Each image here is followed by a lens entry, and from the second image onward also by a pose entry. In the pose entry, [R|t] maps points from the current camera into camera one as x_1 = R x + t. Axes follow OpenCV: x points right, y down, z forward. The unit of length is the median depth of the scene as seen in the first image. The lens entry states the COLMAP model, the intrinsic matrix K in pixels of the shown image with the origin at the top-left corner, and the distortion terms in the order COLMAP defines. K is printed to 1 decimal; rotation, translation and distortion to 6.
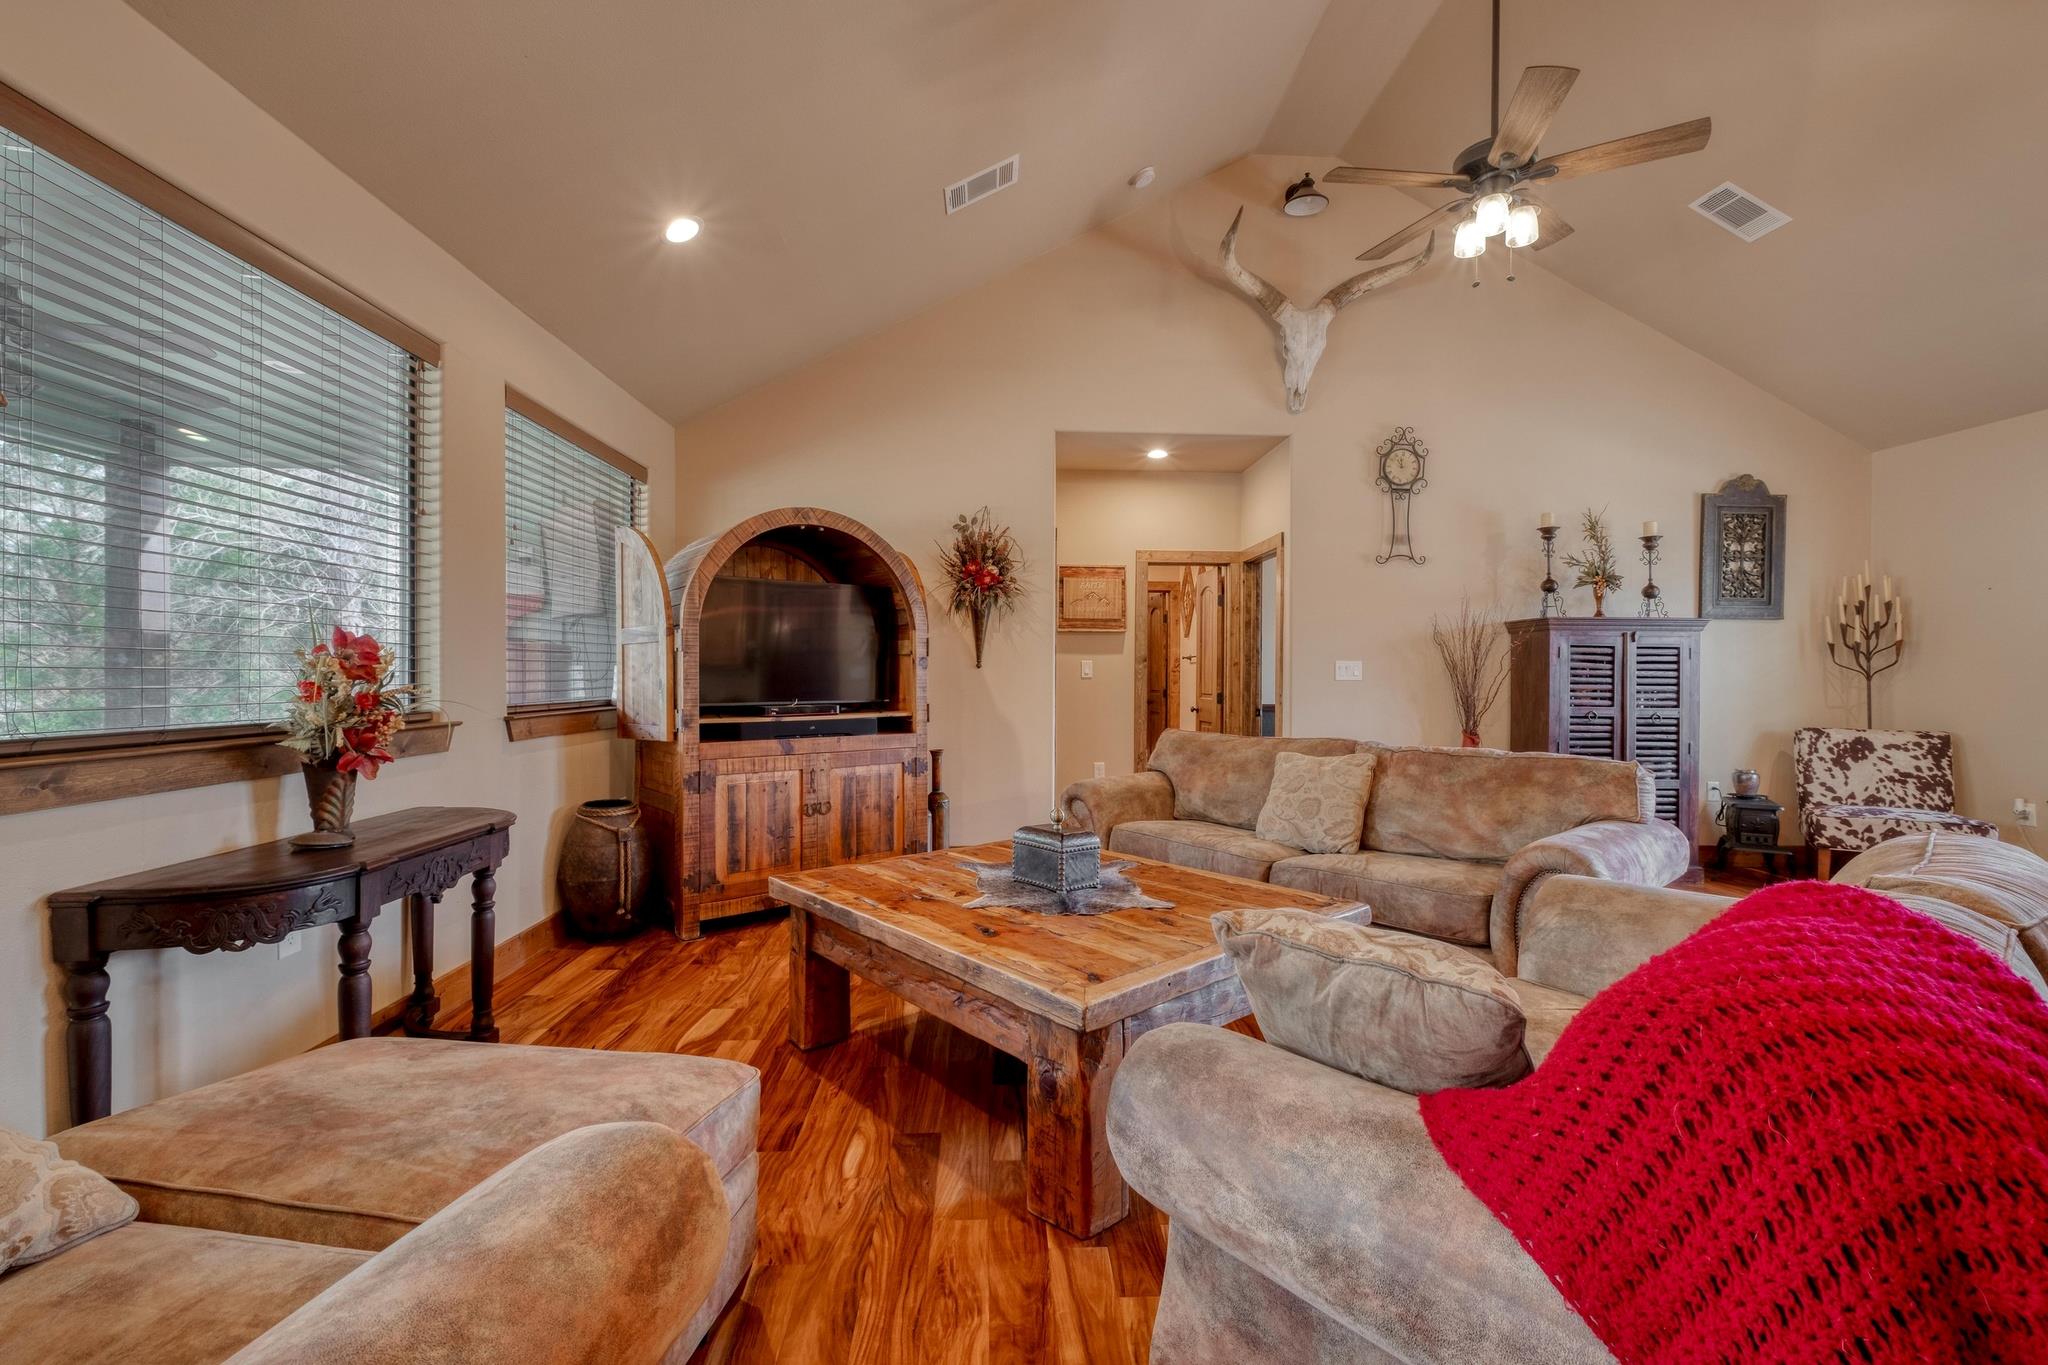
lens RADIAL K [[889.4, 0, 1030.1], [0, 889.4, 675.4], [0, 0, 1]] dist [0.009713, -0.004983]
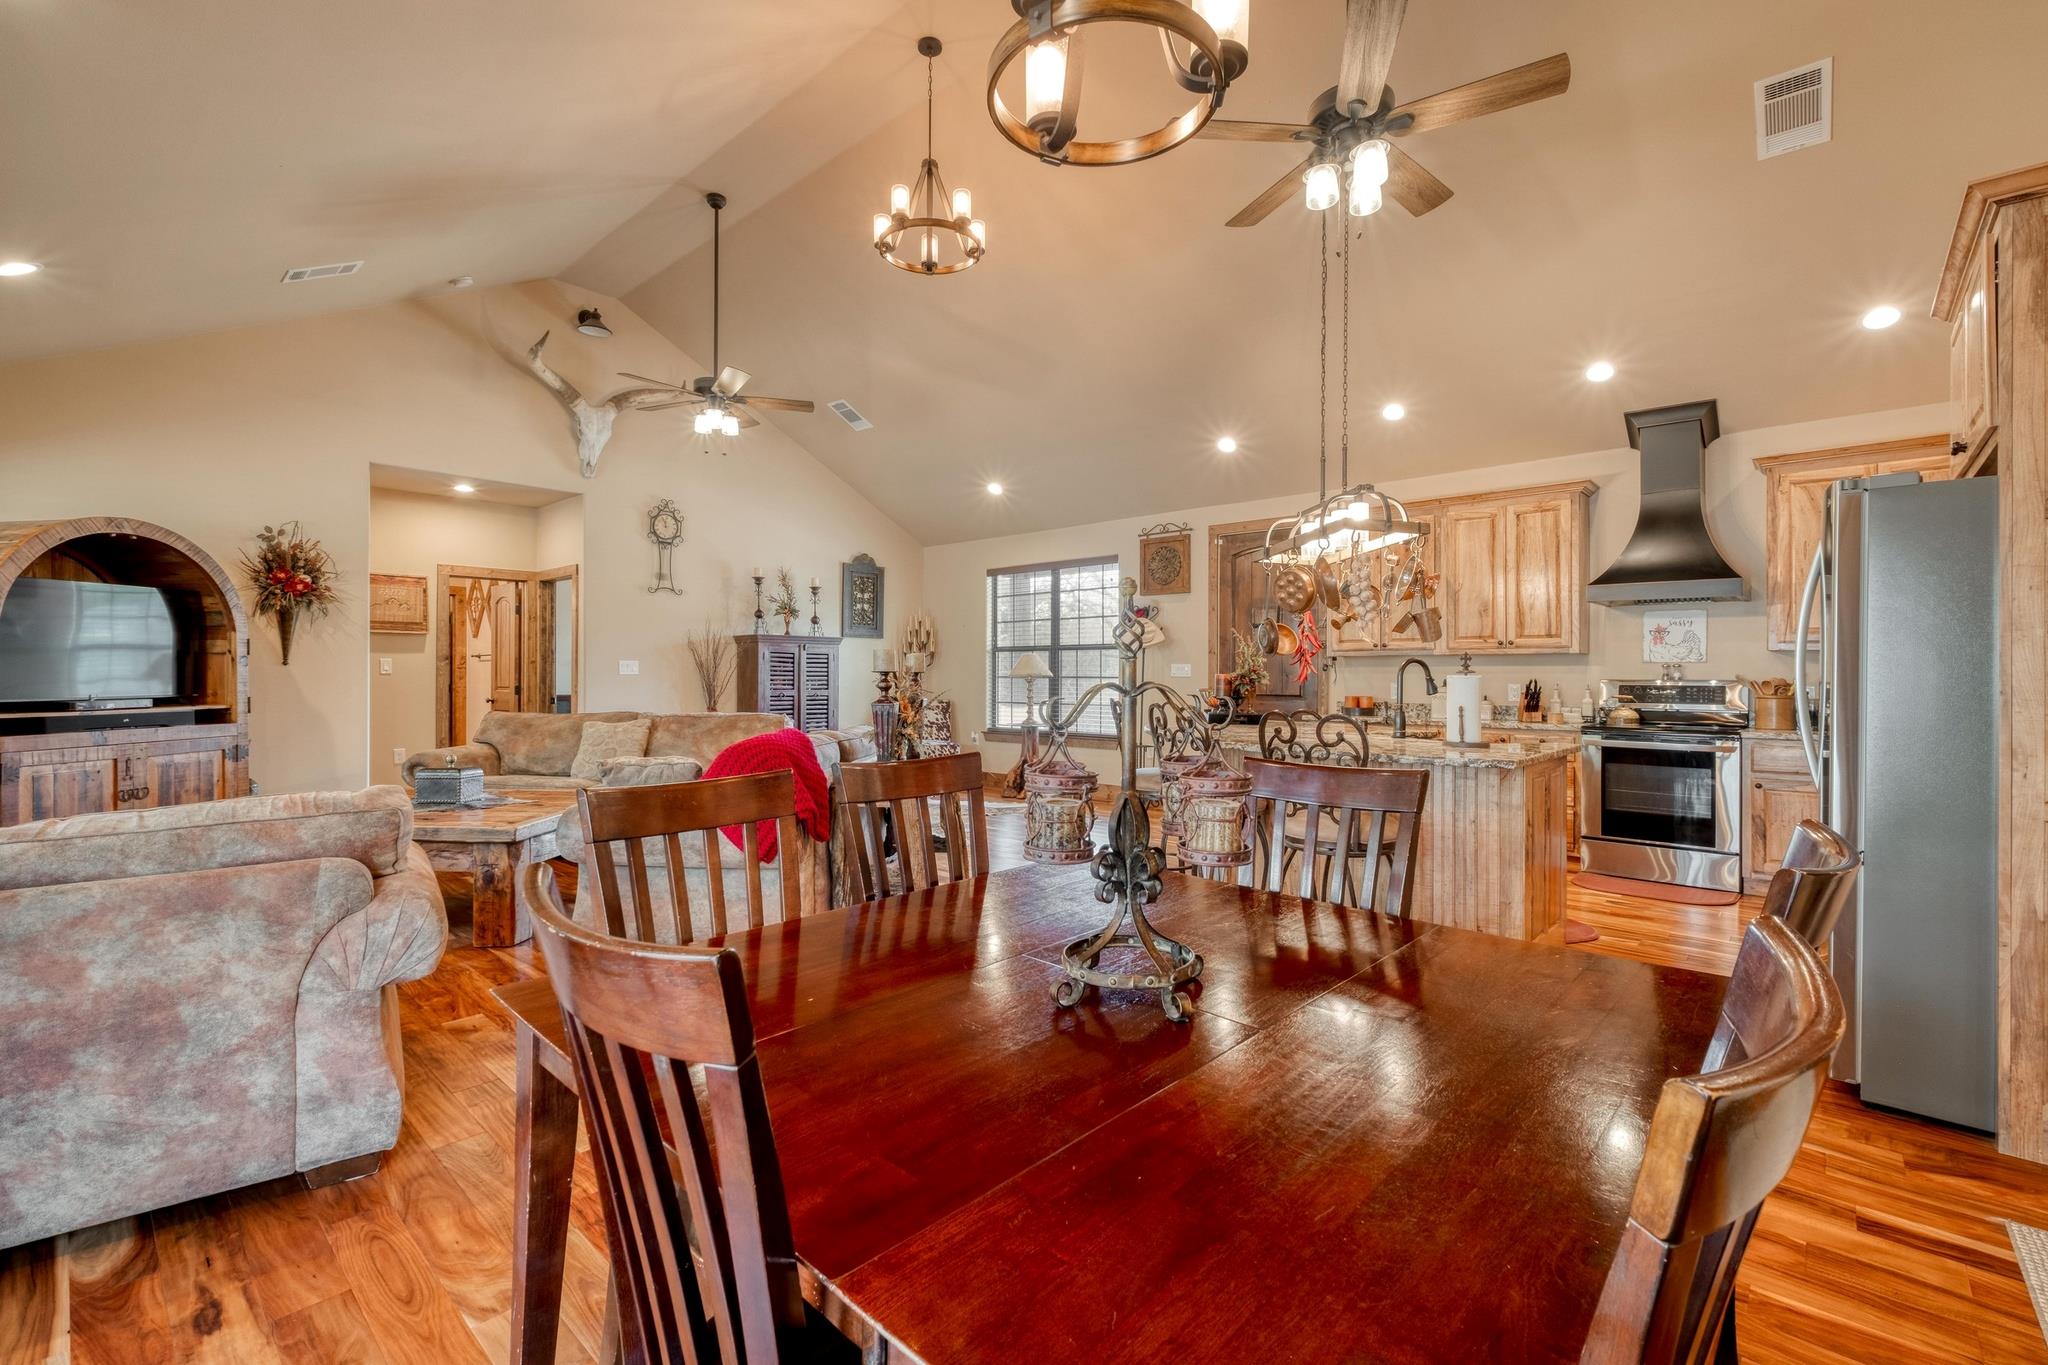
lens RADIAL K [[889.4, 0, 1027.6], [0, 889.4, 671.6], [0, 0, 1]] dist [0.009713, -0.004983]
pose [[0.710383, -0.002892, 0.703809, -0.193370], [0.003088, 0.999995, 0.000991, 0.001598], [-0.703809, 0.001469, 0.710388, -0.462749]]
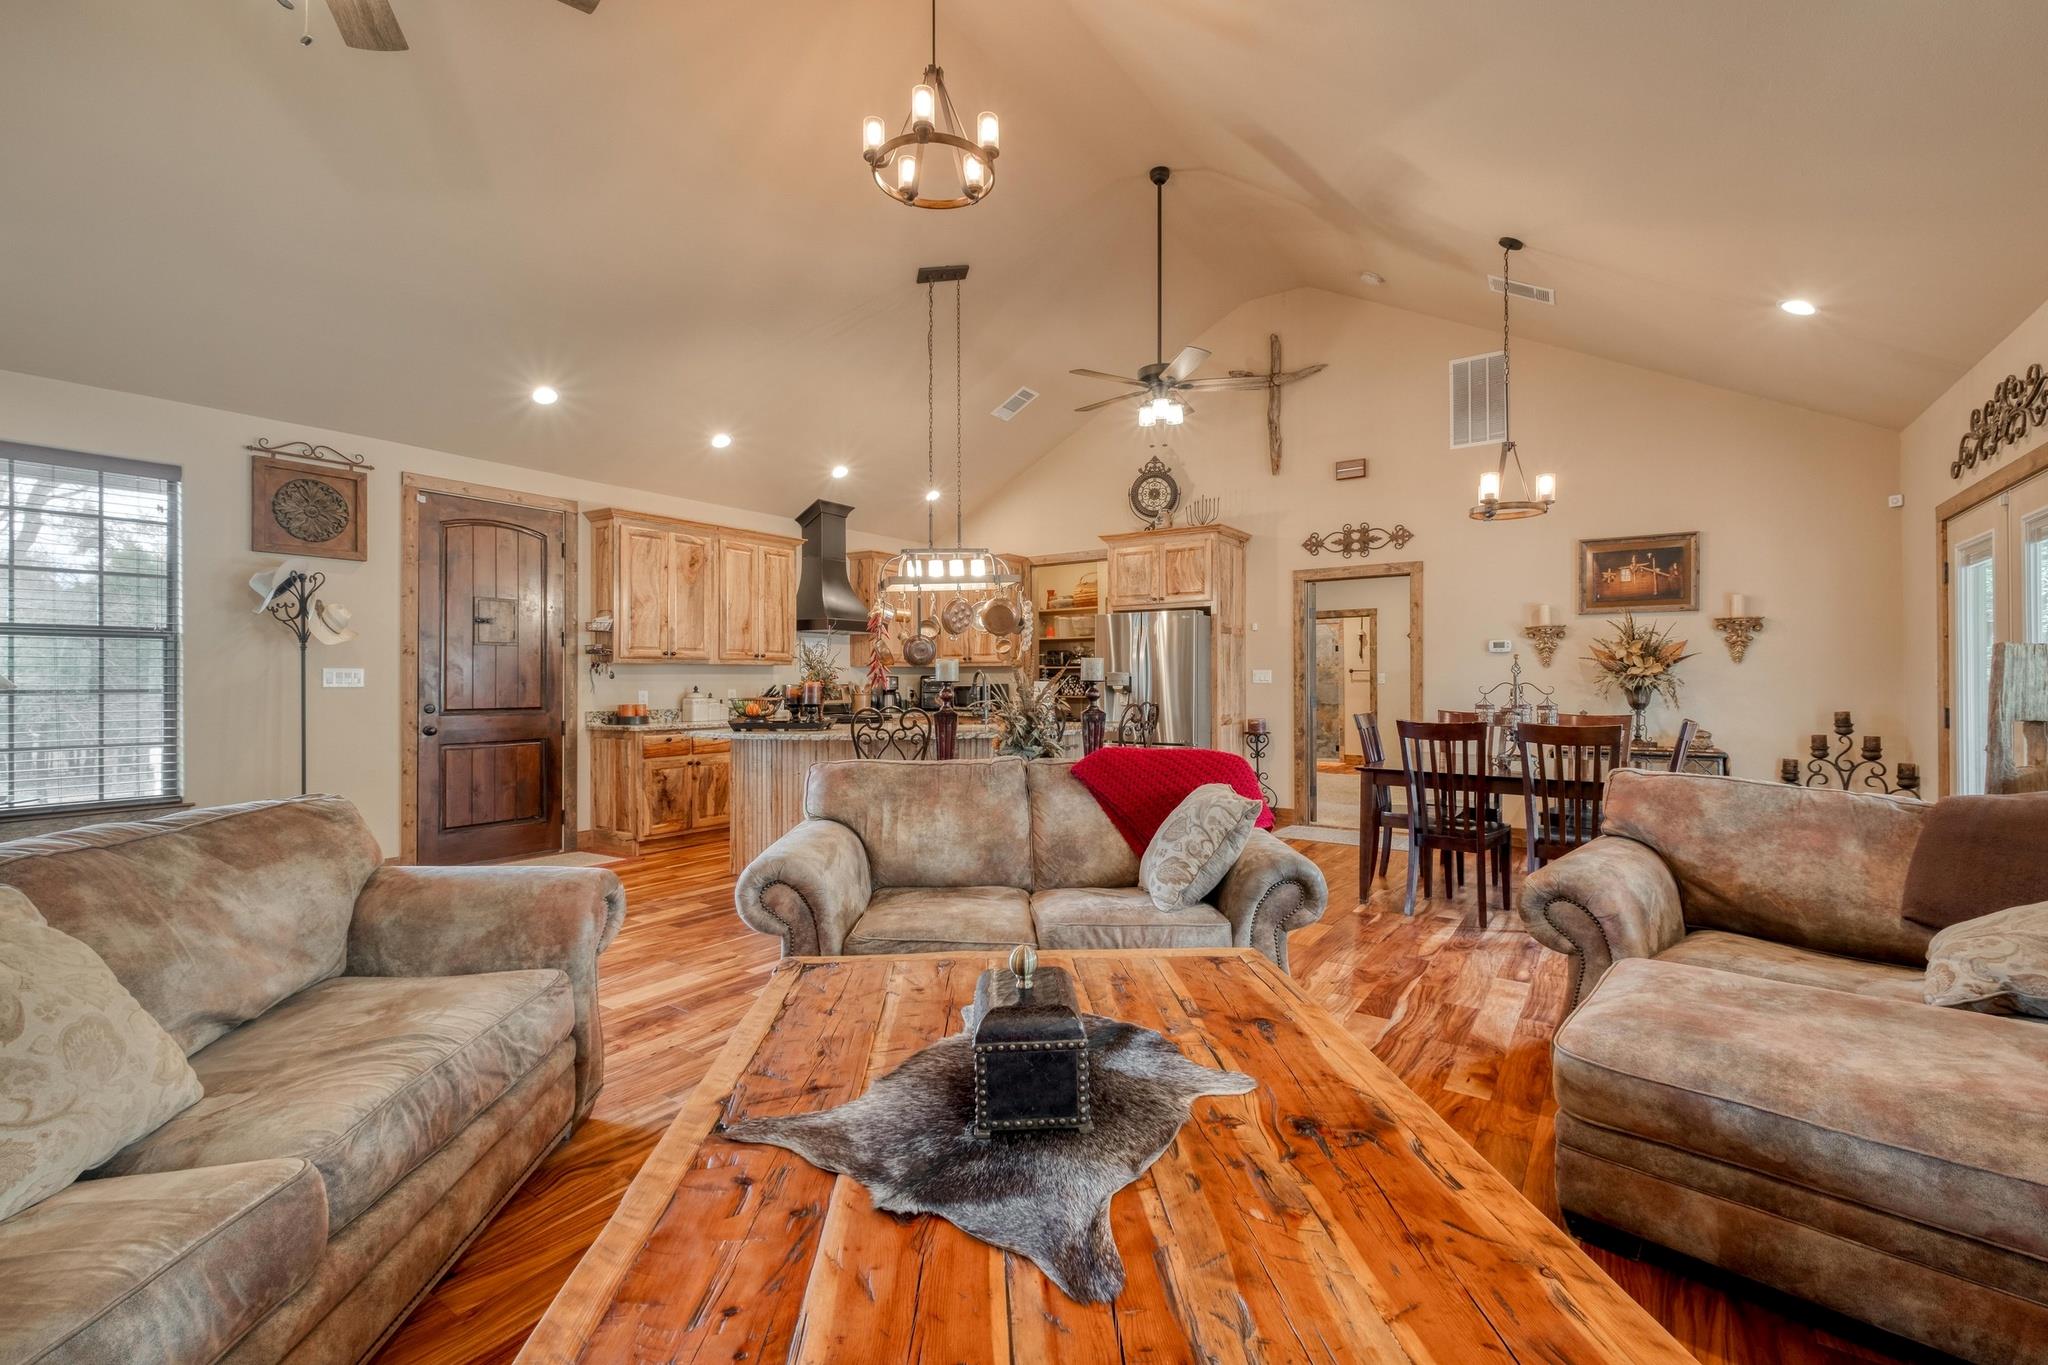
lens RADIAL K [[889.4, 0, 1025.2], [0, 889.4, 681.2], [0, 0, 1]] dist [0.009713, -0.004983]
pose [[-0.790335, -0.005861, 0.612647, -0.154066], [-0.002560, 0.999977, 0.006264, -0.001949], [-0.612669, 0.003382, -0.790332, 0.737722]]
